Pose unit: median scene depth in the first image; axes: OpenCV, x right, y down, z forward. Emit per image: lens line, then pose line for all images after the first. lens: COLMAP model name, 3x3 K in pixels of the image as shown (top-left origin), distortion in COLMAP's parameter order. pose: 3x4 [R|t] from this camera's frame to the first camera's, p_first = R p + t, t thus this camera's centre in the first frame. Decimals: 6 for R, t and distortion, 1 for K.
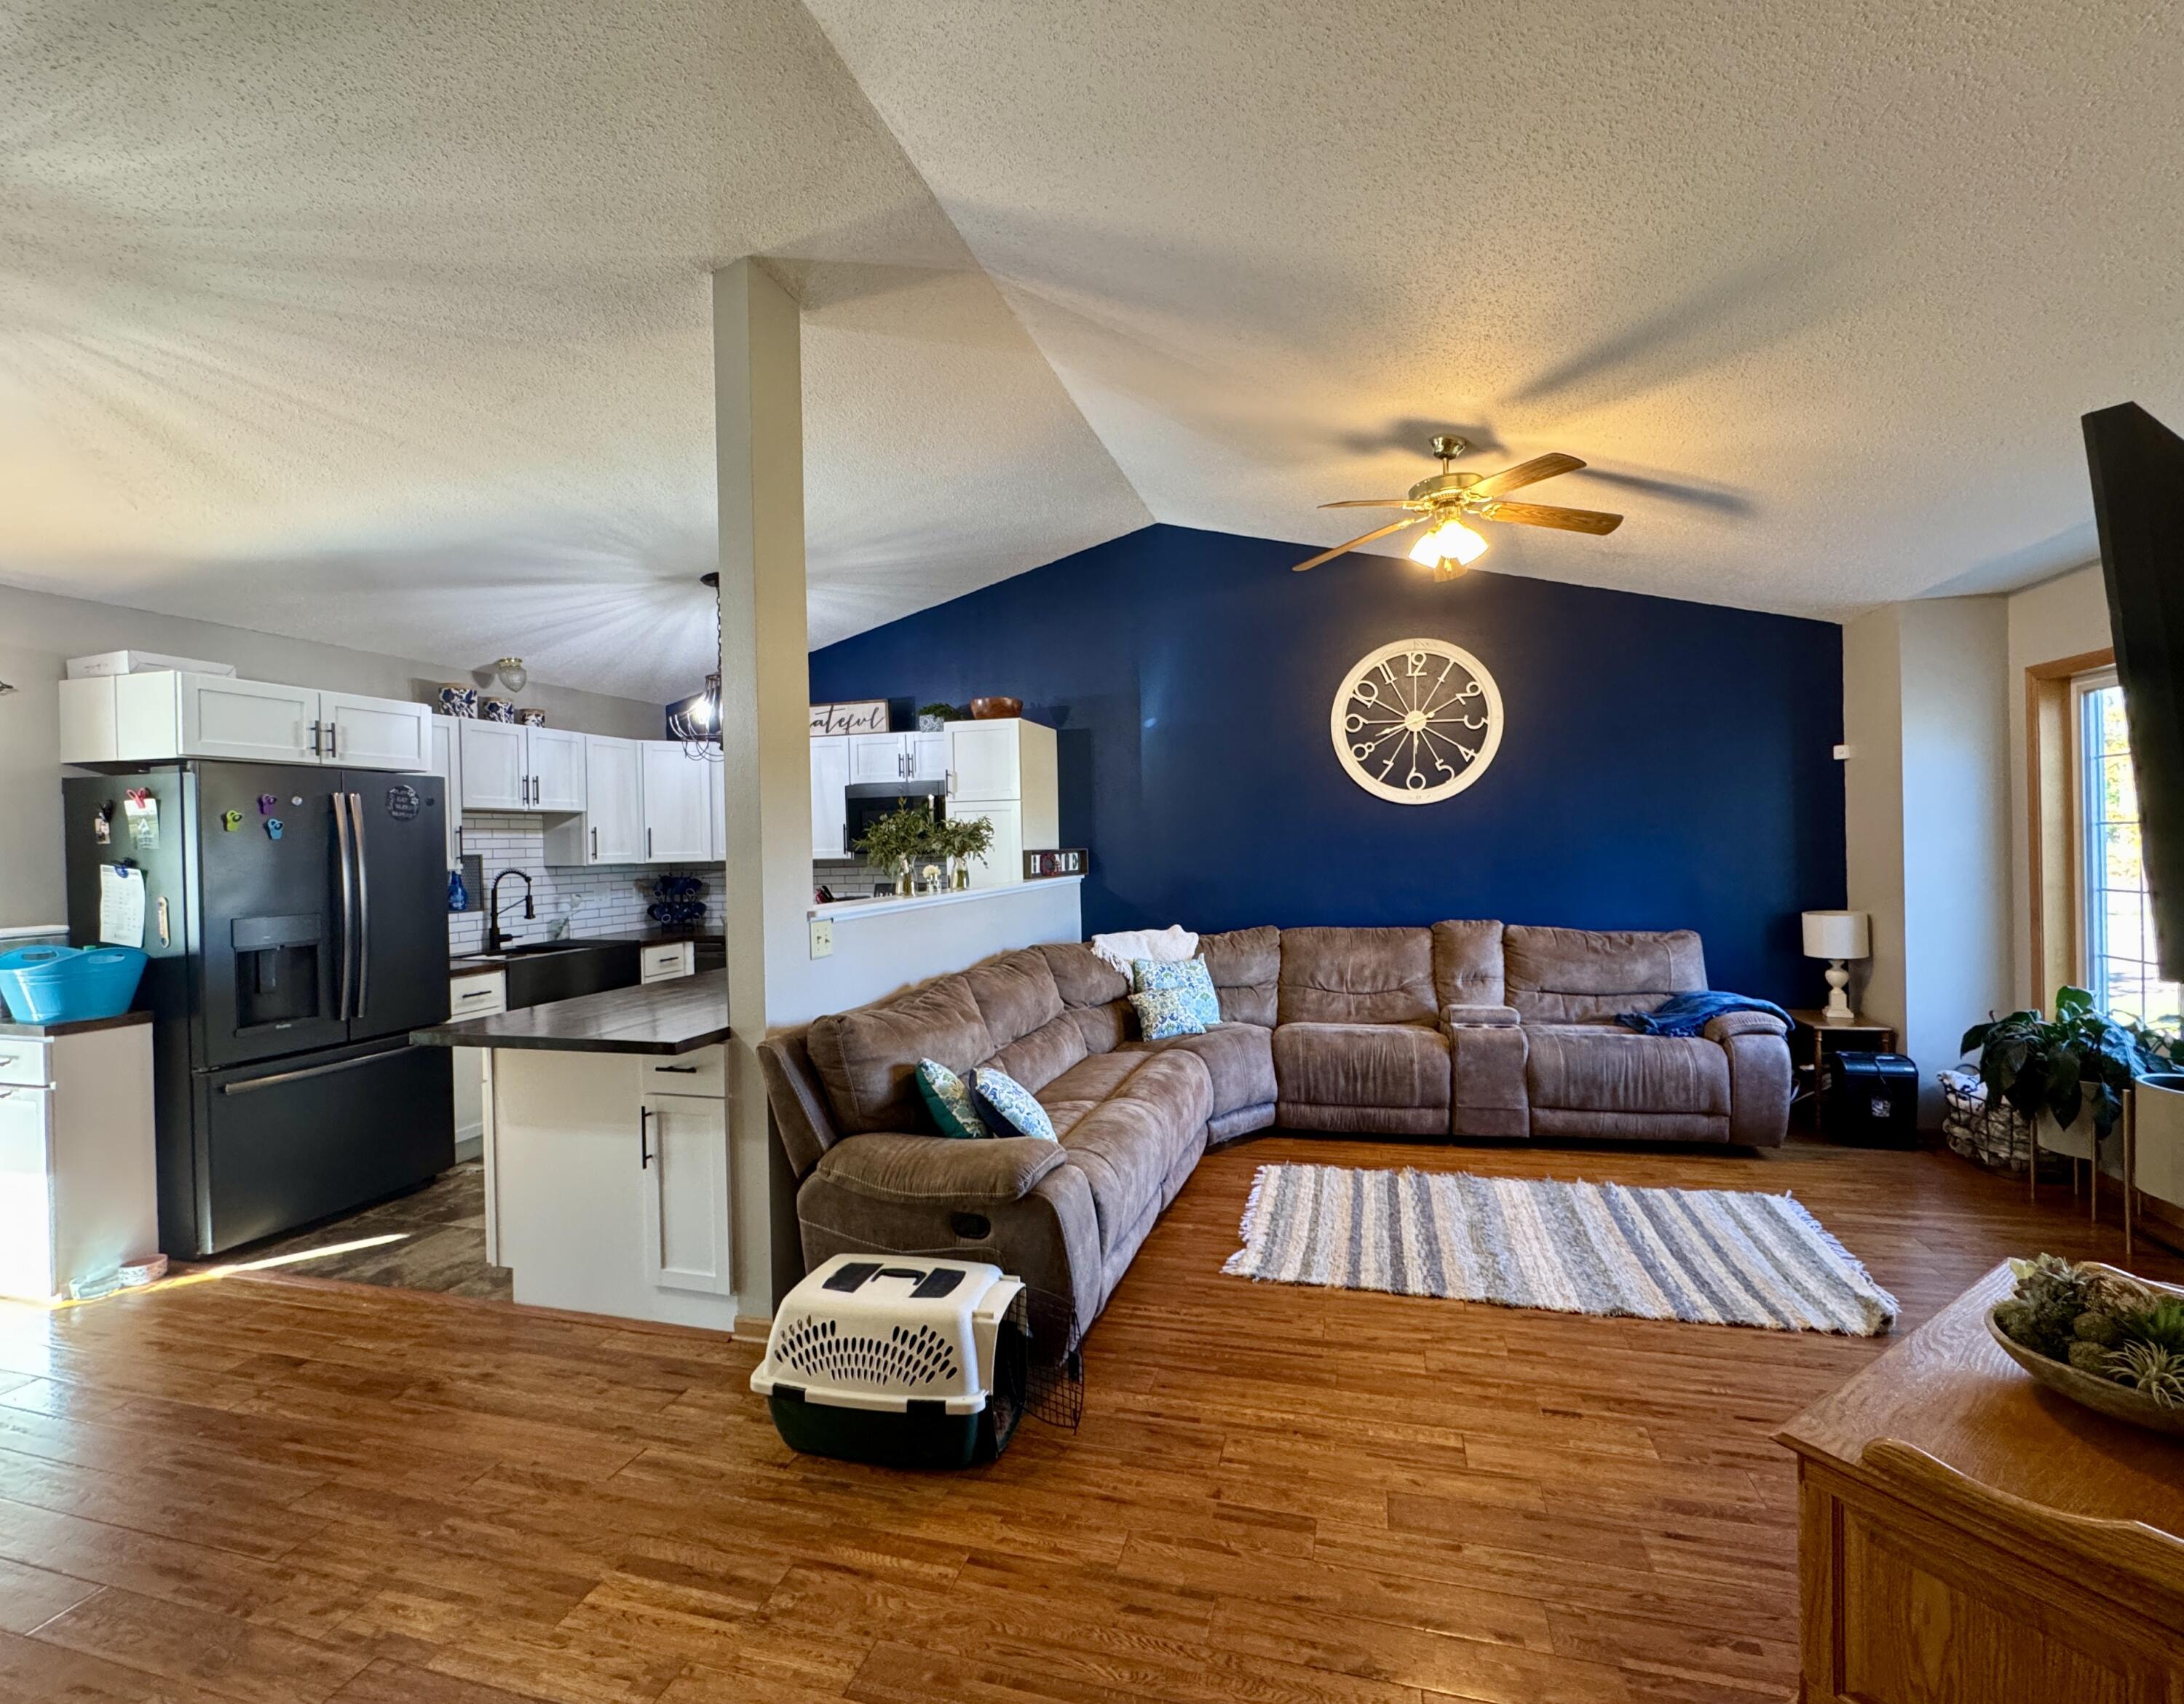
lens RADIAL K [[931.9, 0, 1131.3], [0, 931.9, 847.2], [0, 0, 1]] dist [-0.000754, 0.000084]
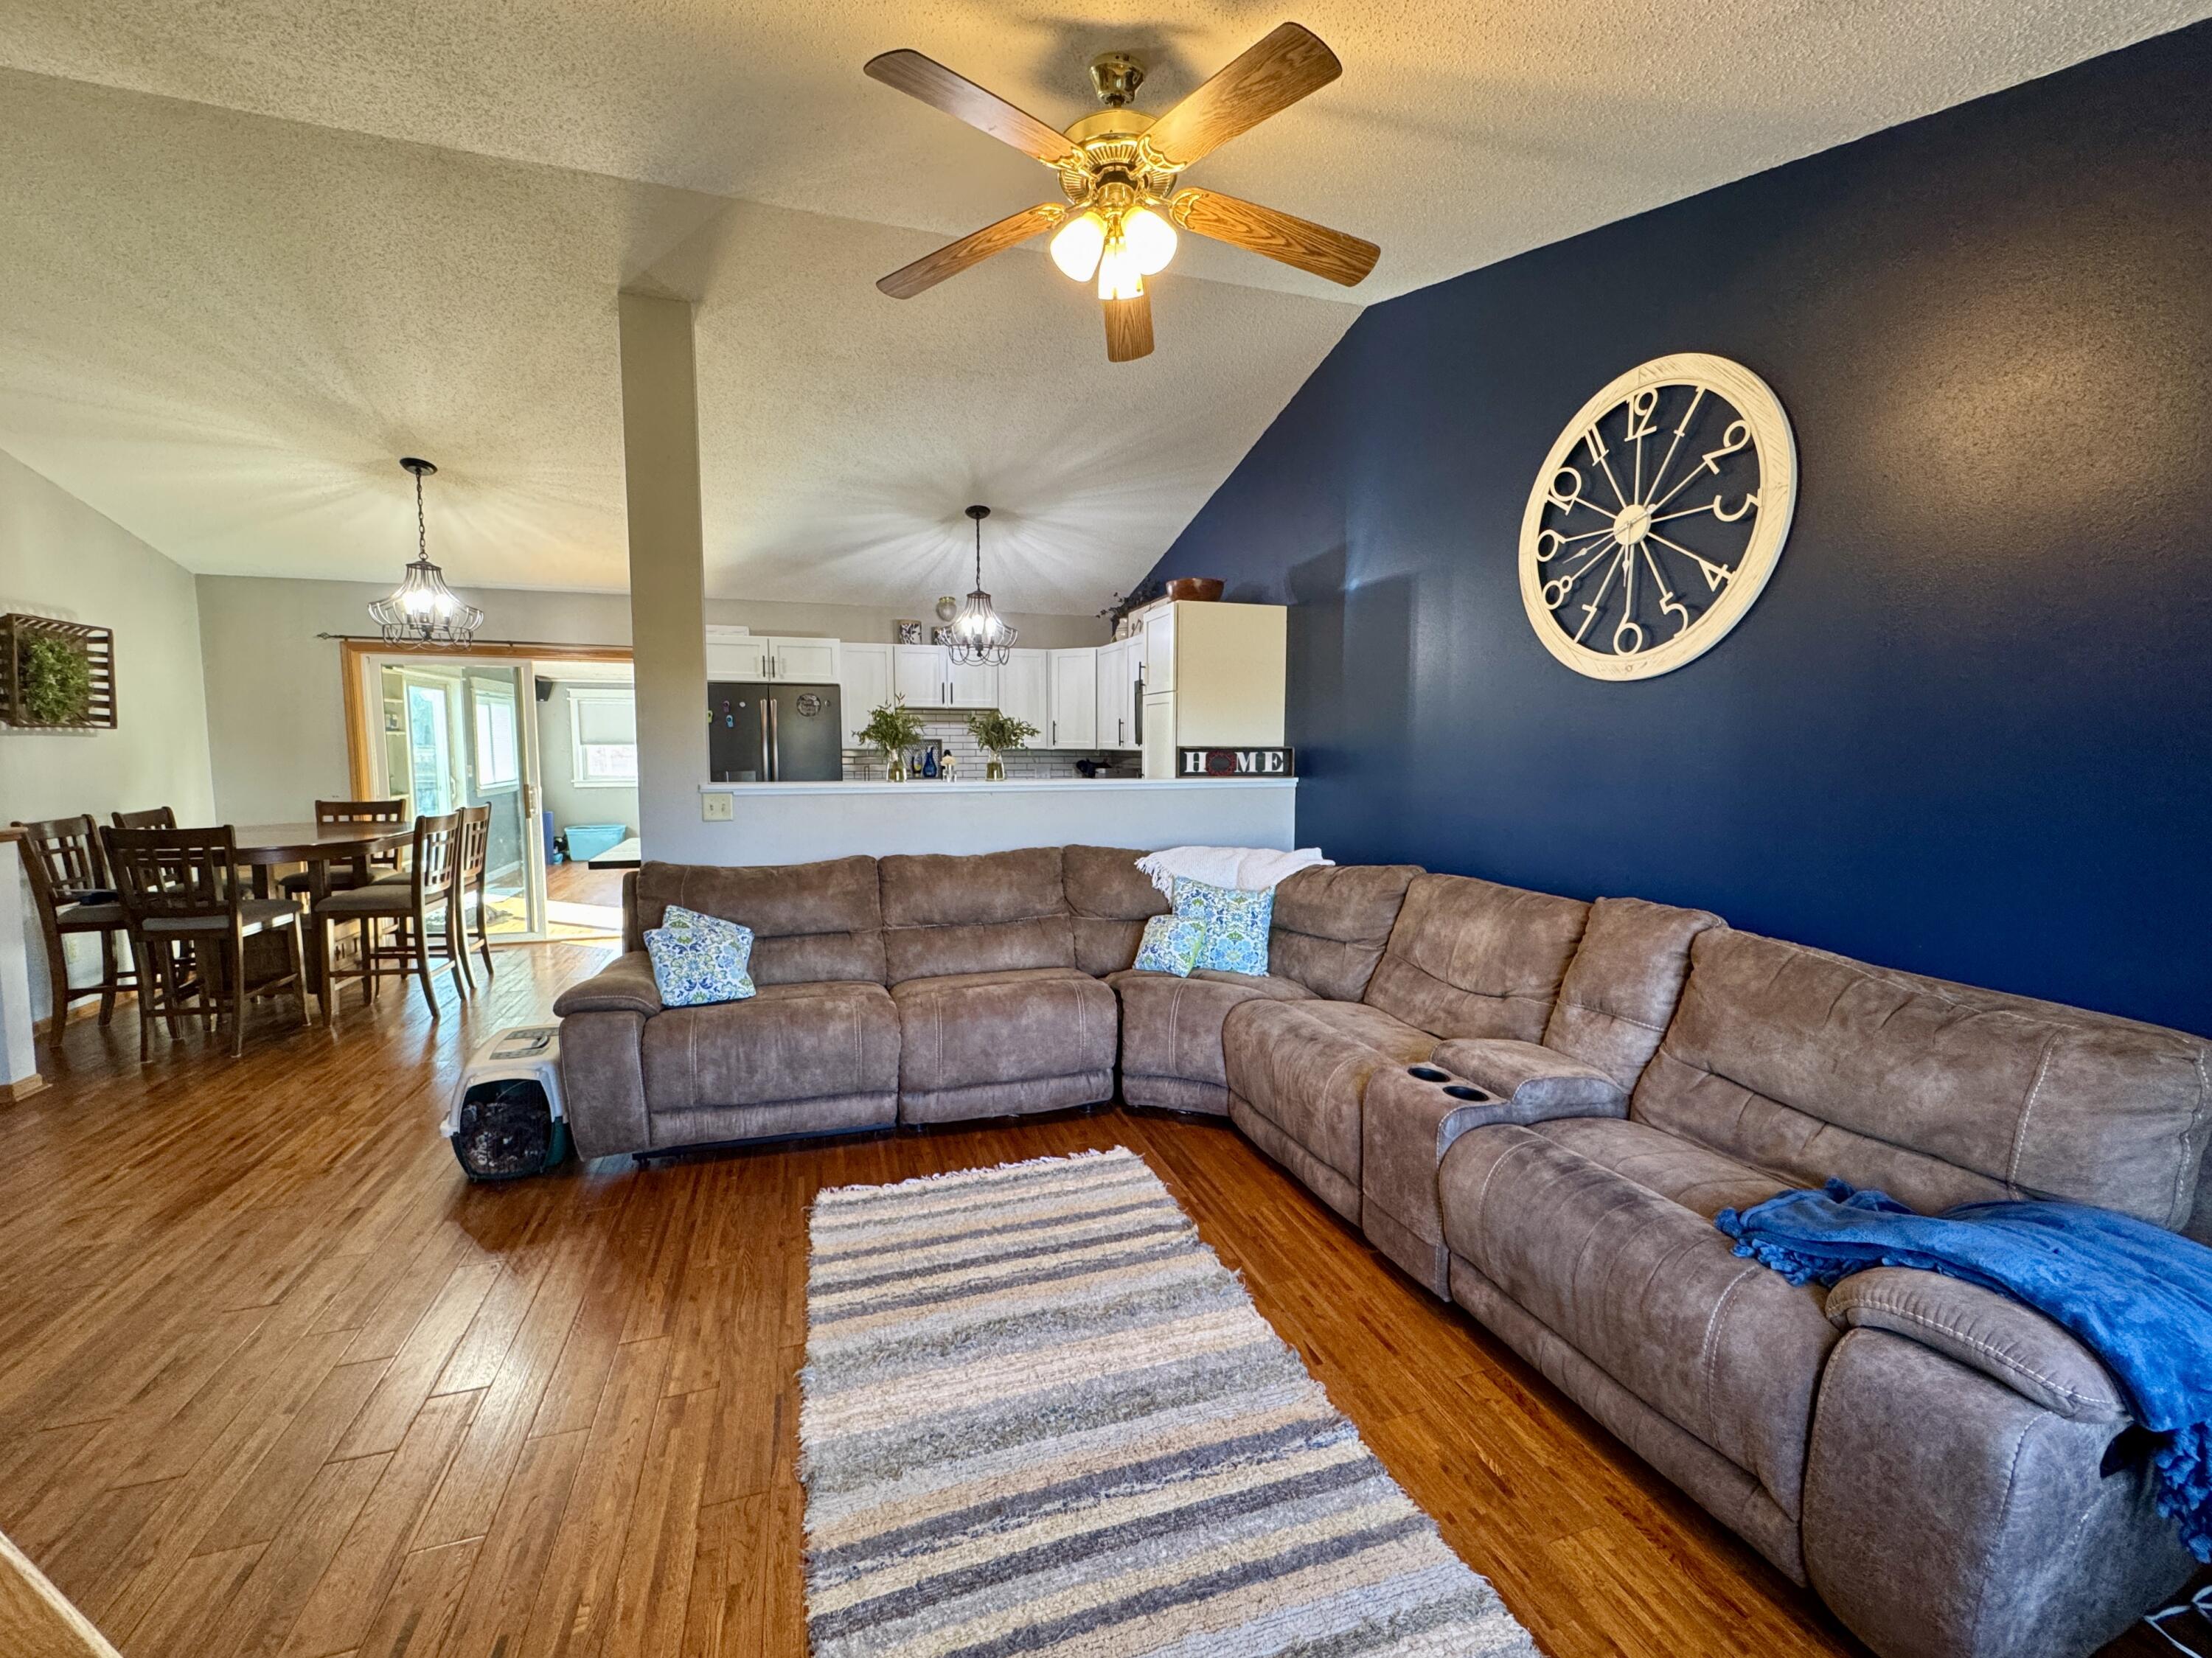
lens RADIAL K [[885.4, 0, 1109.8], [0, 885.4, 830.8], [0, 0, 1]] dist [-0.001406, 0.000140]
pose [[0.545215, 0.105819, -0.831591, 0.761195], [-0.021673, 0.993449, 0.112205, -0.013888], [0.838016, -0.043153, 0.543937, 0.600817]]
